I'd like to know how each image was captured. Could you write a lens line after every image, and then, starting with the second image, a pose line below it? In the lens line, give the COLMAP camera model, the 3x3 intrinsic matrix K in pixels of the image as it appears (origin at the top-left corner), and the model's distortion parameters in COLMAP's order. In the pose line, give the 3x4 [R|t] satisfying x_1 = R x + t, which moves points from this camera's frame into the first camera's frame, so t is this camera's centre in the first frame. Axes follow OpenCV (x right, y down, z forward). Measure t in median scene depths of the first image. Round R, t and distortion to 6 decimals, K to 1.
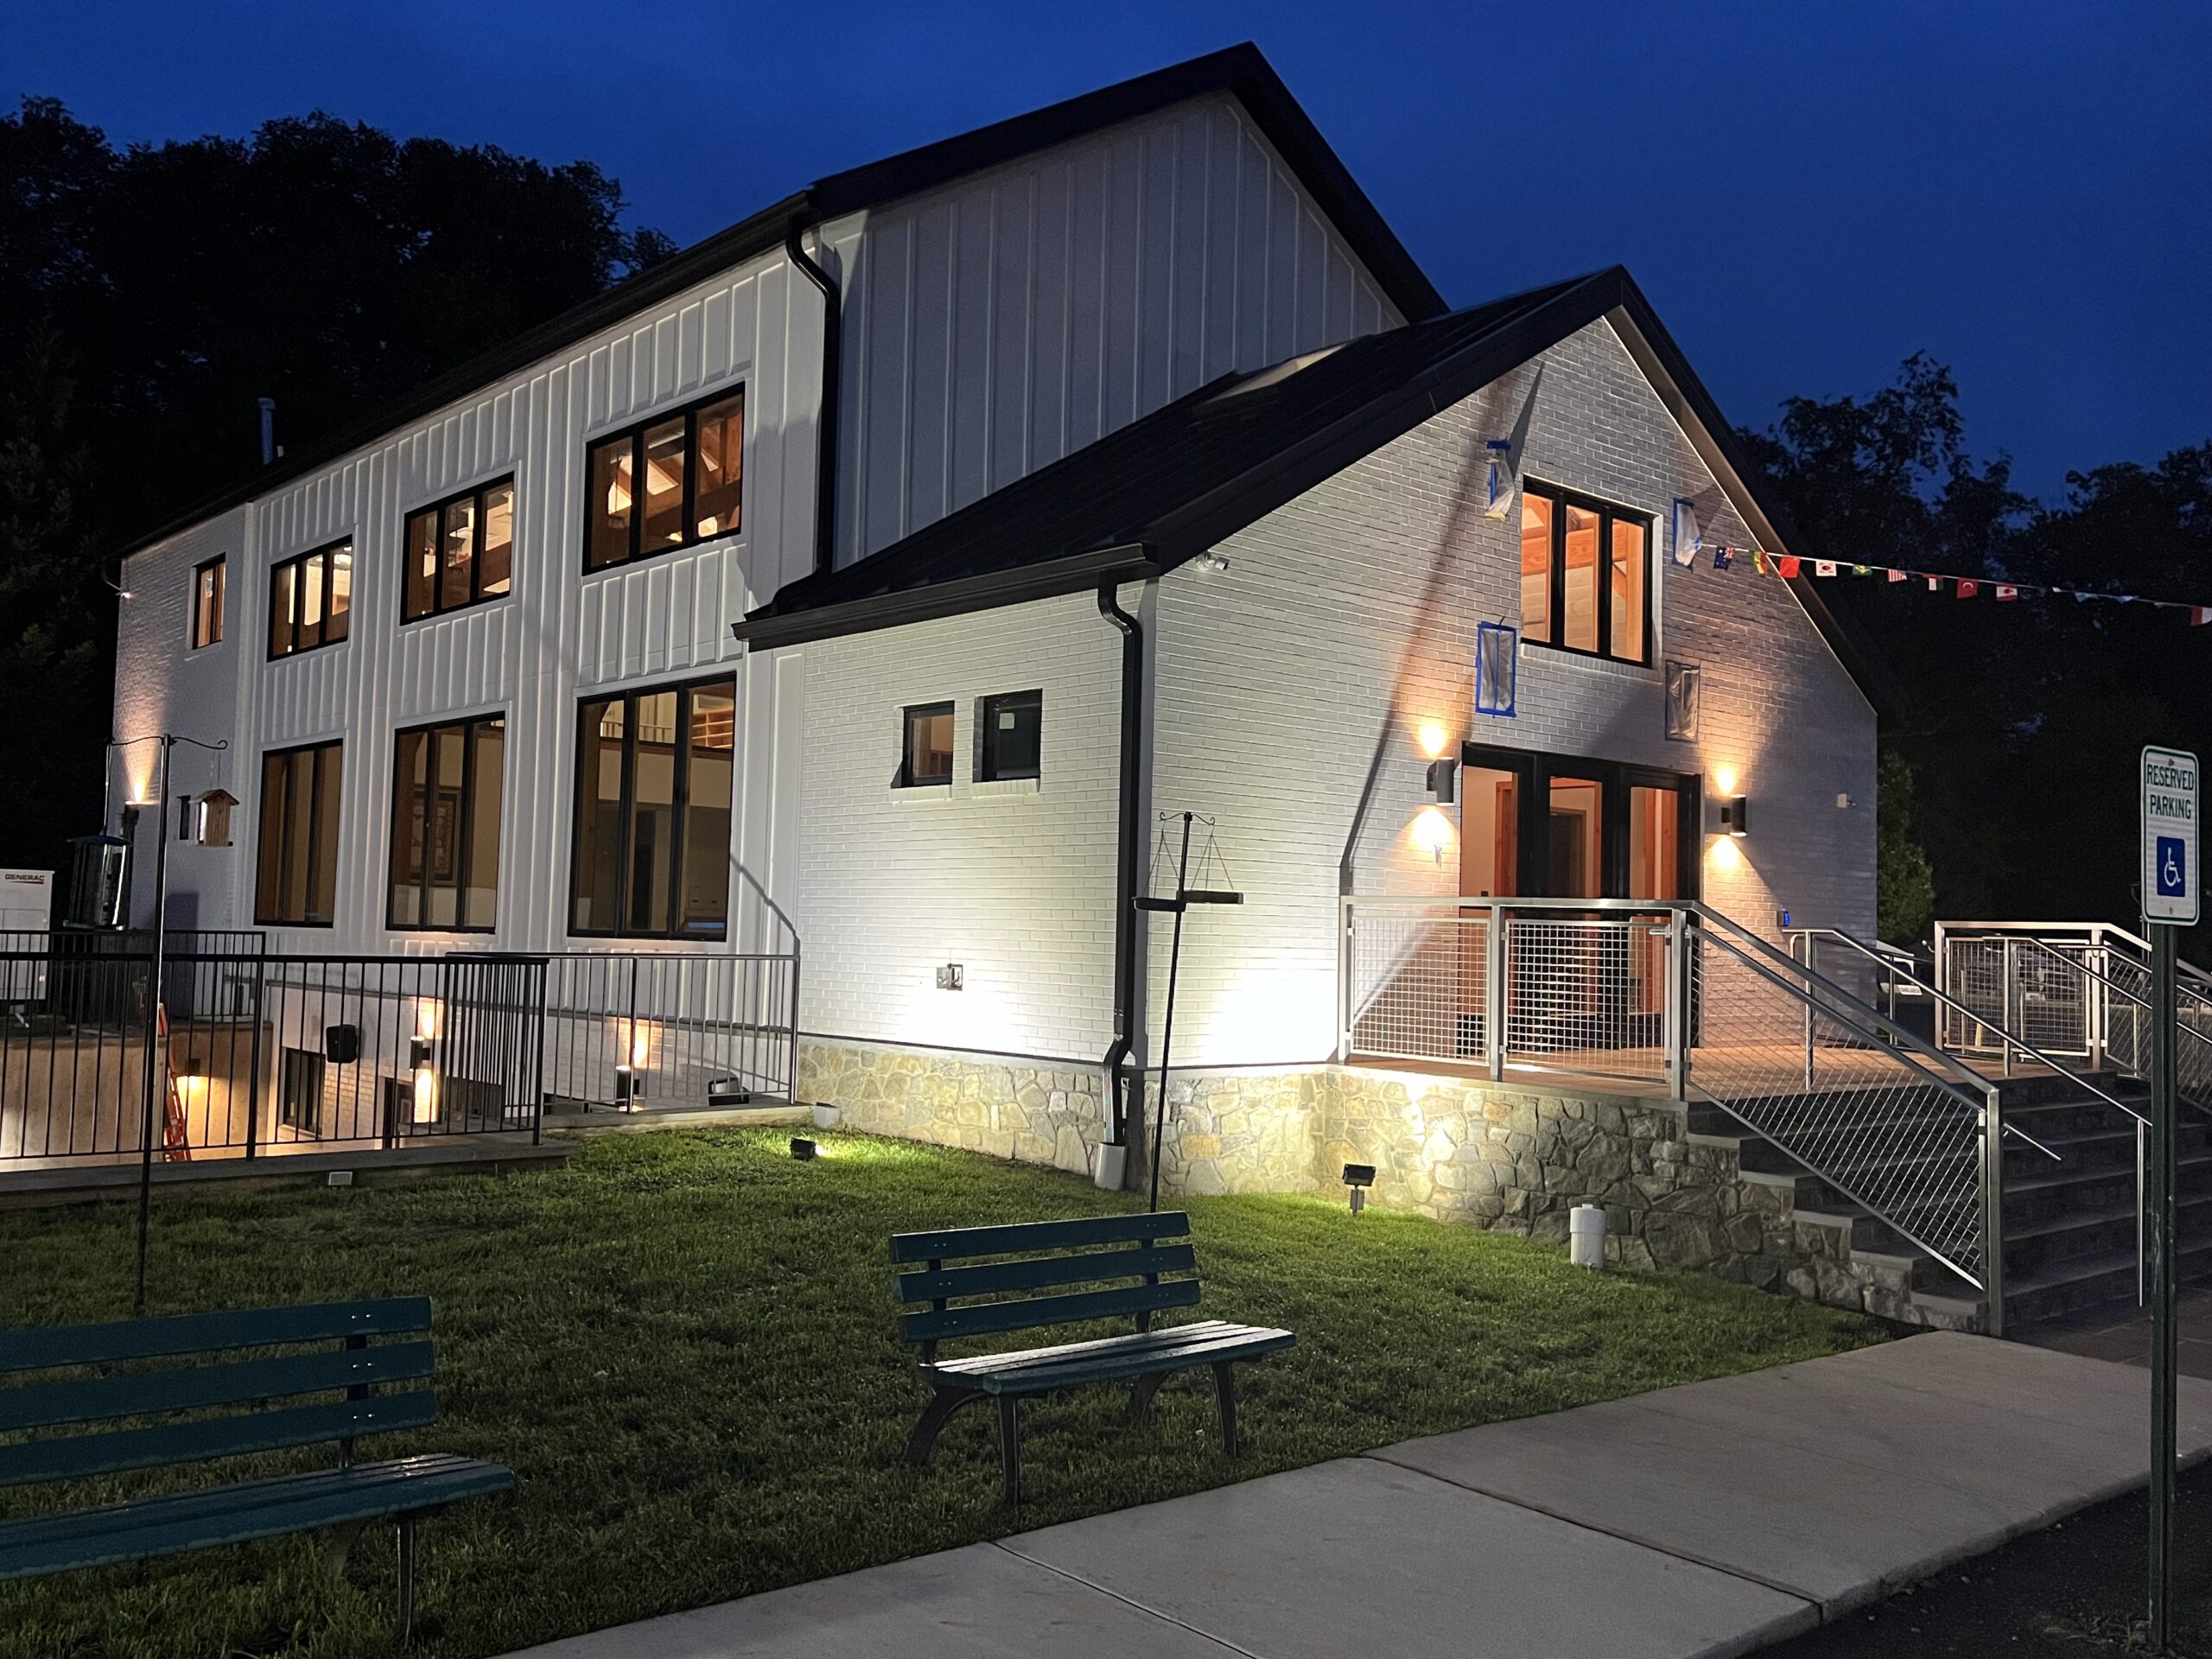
lens RADIAL K [[1910.5, 0, 1106.0], [0, 1910.5, 829.5], [0, 0, 1]] dist [0.064238, -0.121673]
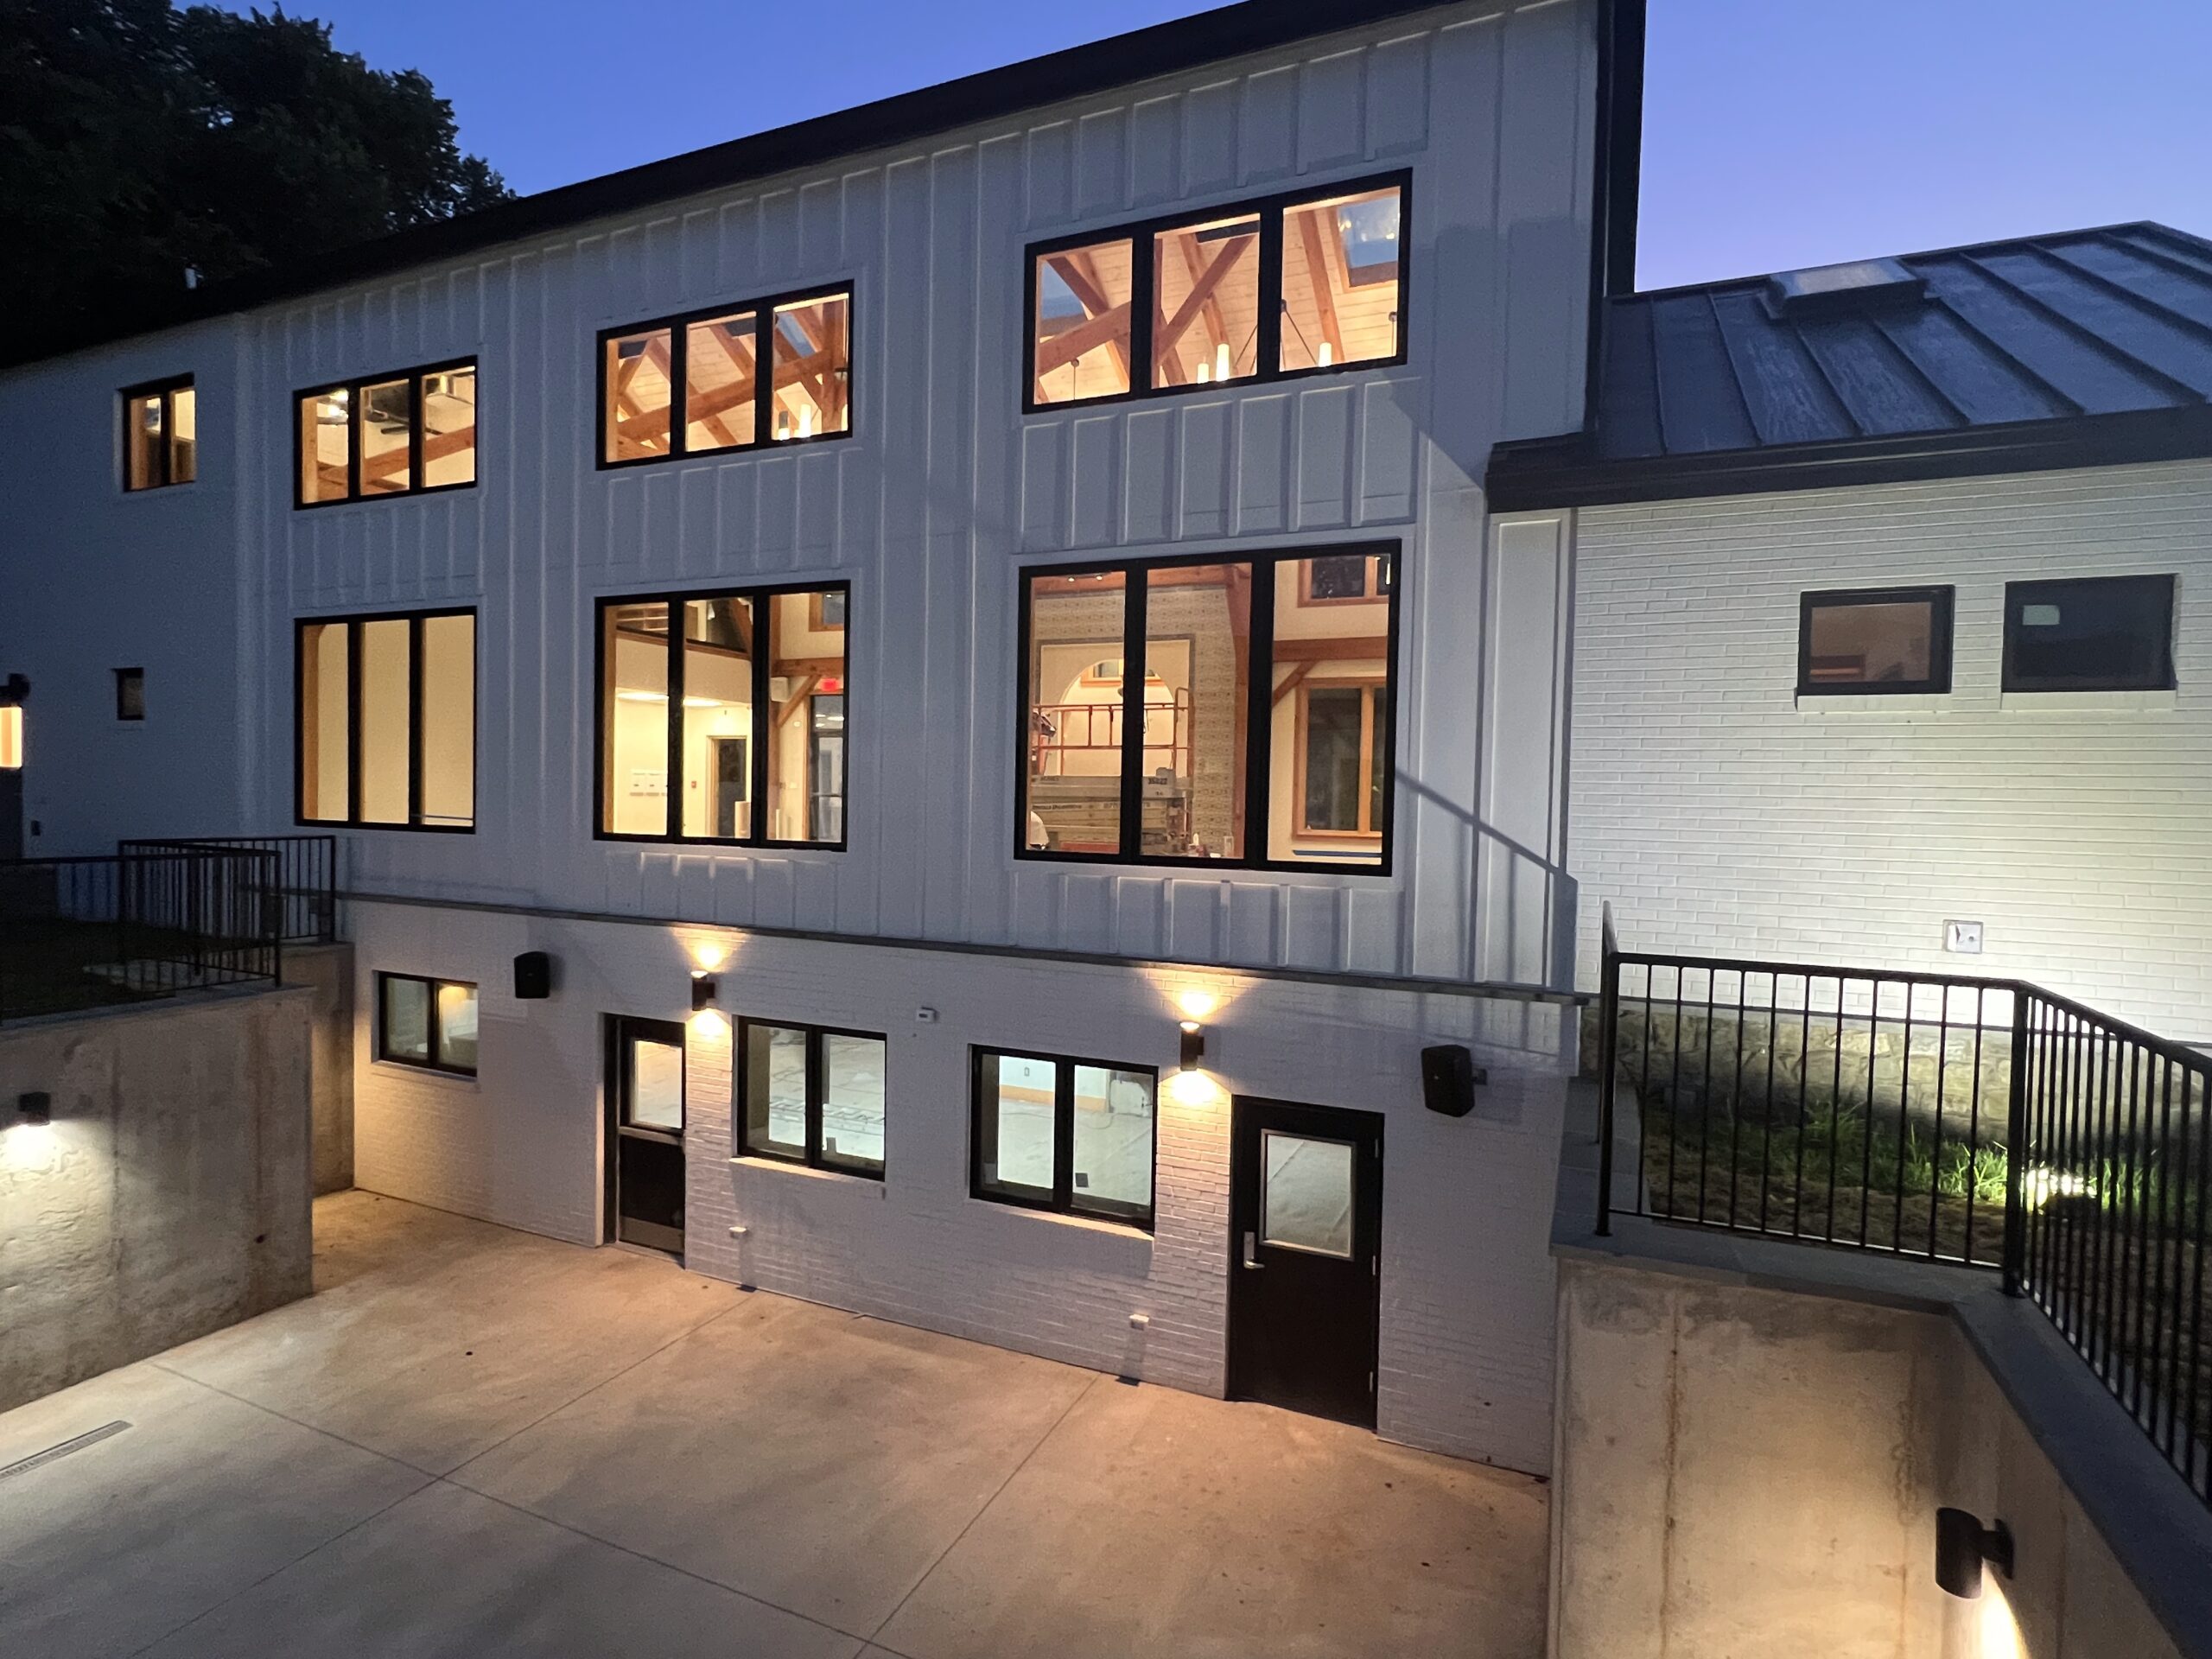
lens RADIAL K [[1138.5, 0, 1106.0], [0, 1138.5, 829.5], [0, 0, 1]] dist [-0.002104, -0.000846]
pose [[0.904212, -0.021844, 0.426525, -0.480130], [-0.019750, 0.995484, 0.092850, -0.003136], [-0.426627, -0.092380, 0.899697, 0.575507]]
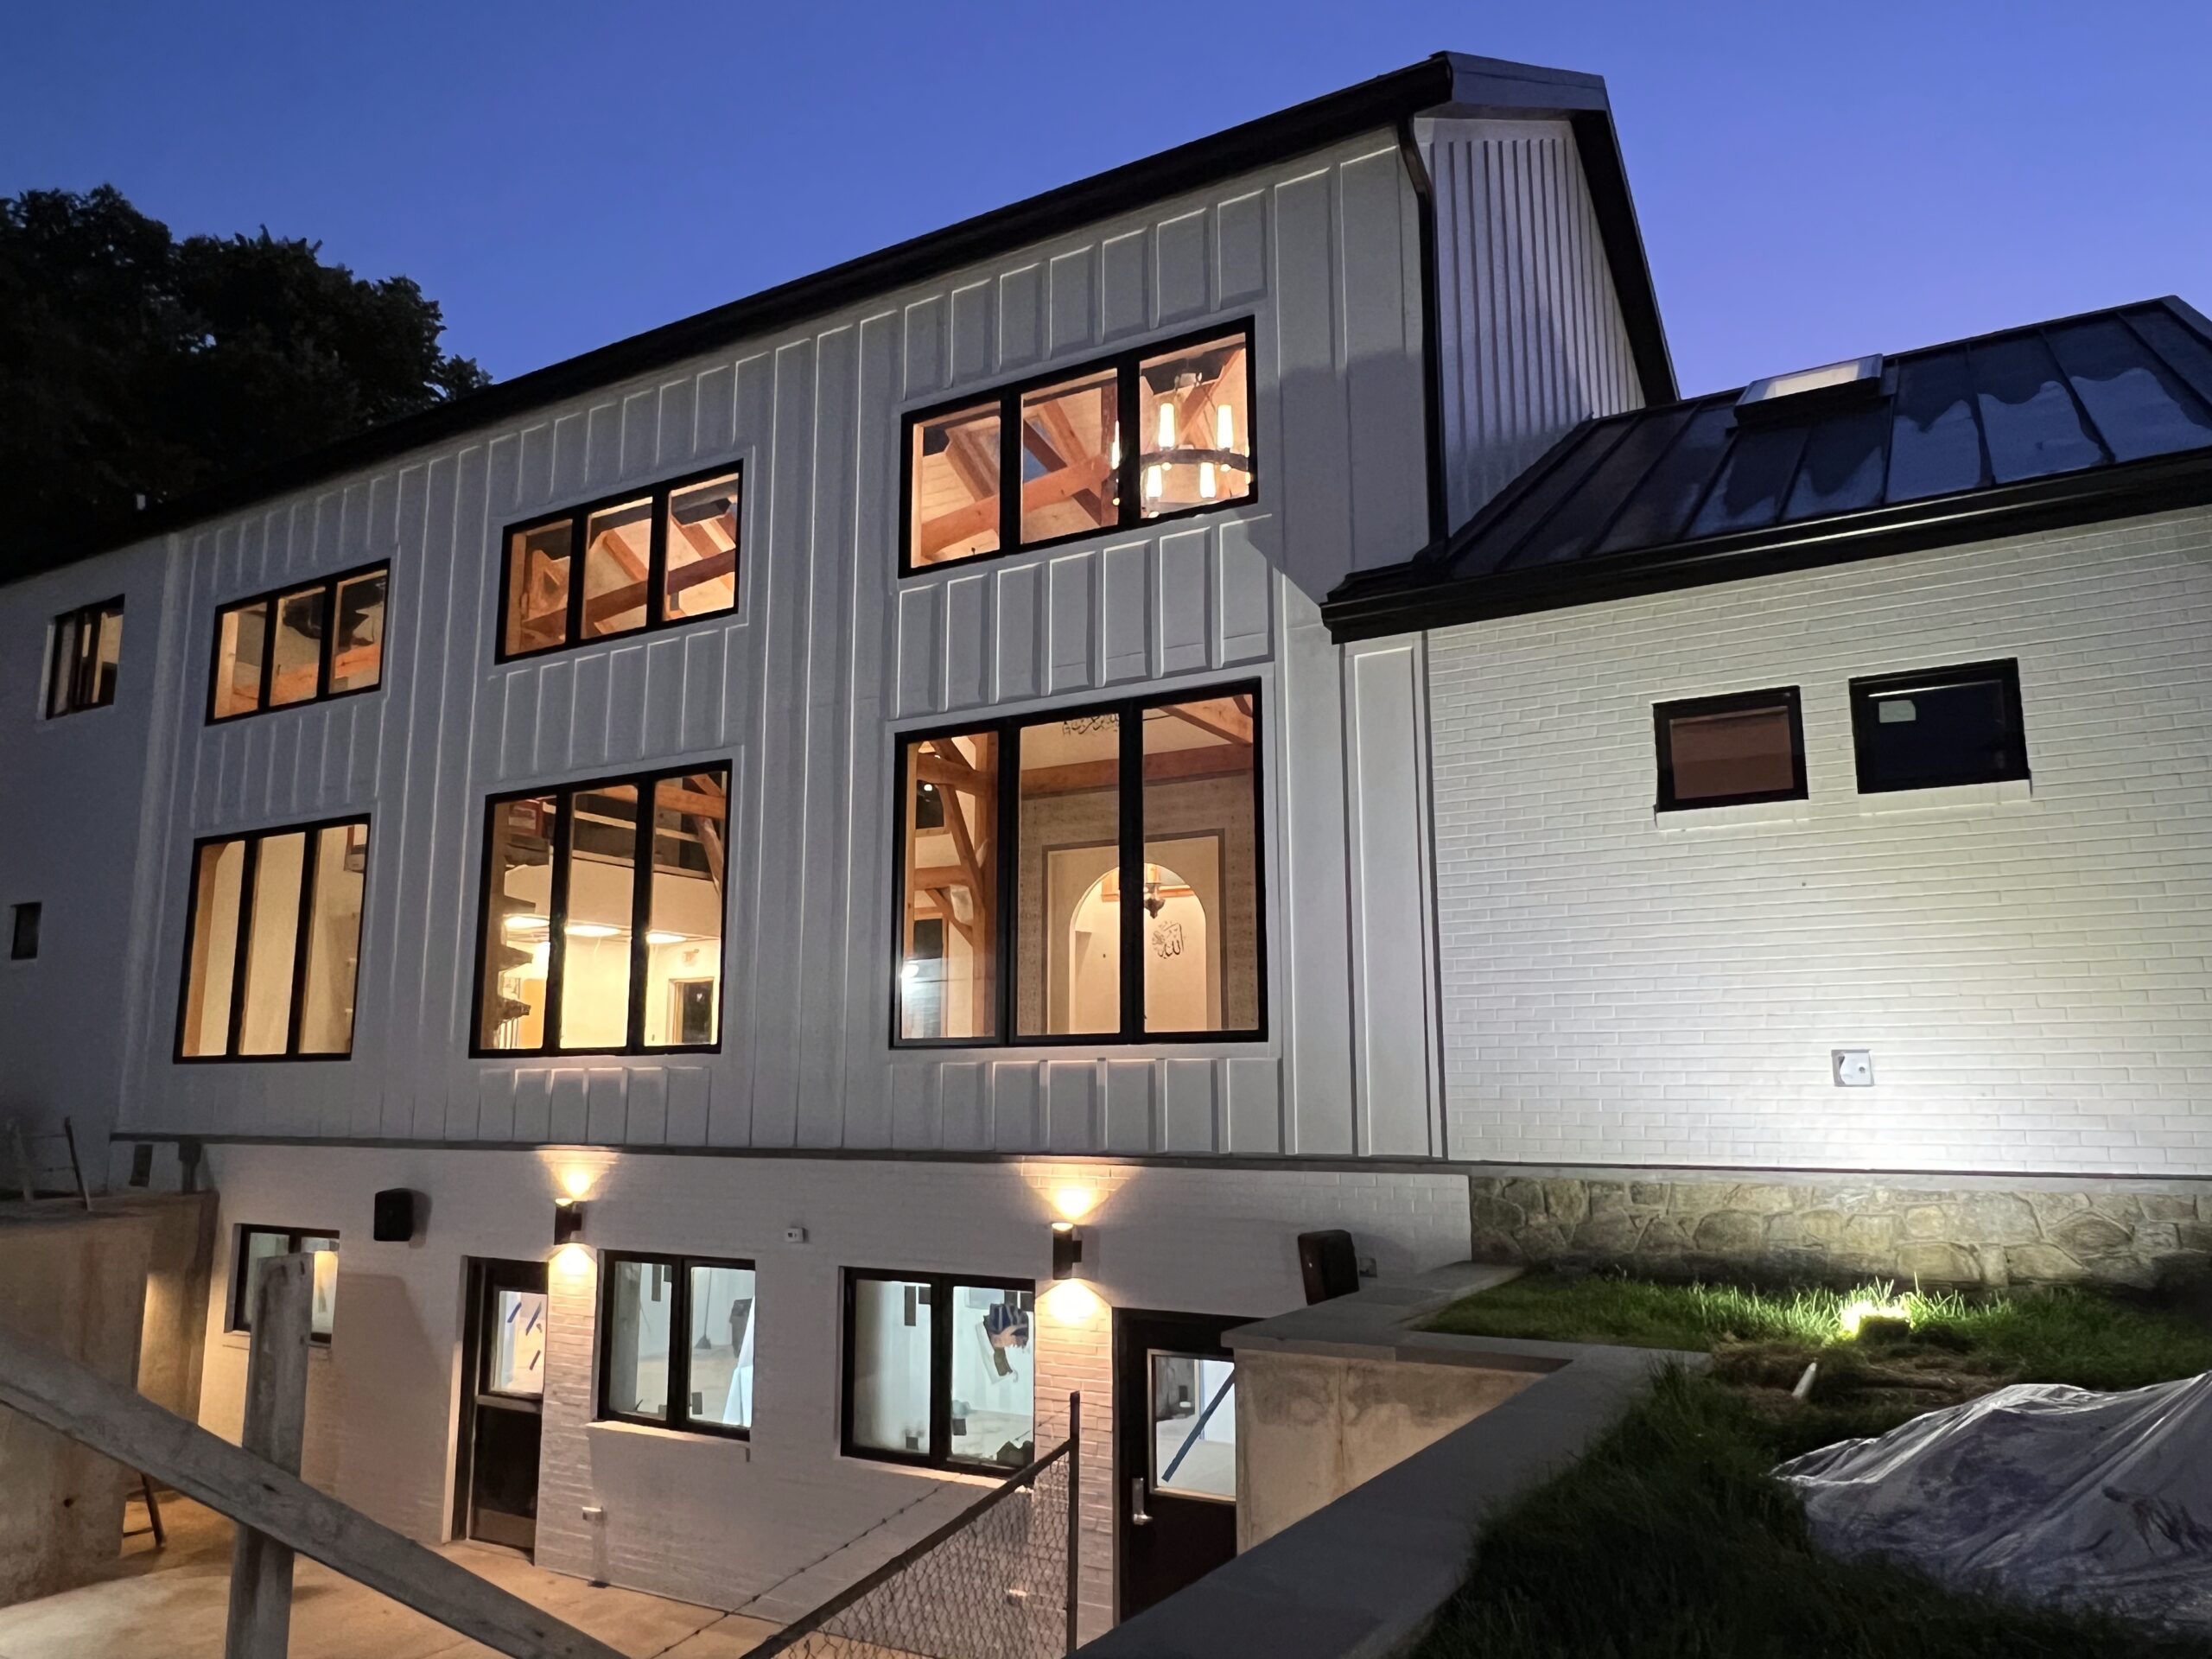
lens RADIAL K [[1546.7, 0, 1106.0], [0, 1546.7, 829.5], [0, 0, 1]] dist [-0.000051, -0.002200]
pose [[0.947744, 0.024298, 0.318106, -0.415926], [0.010437, 0.994201, -0.107034, 0.038499], [-0.318862, 0.104761, 0.941994, 0.426006]]
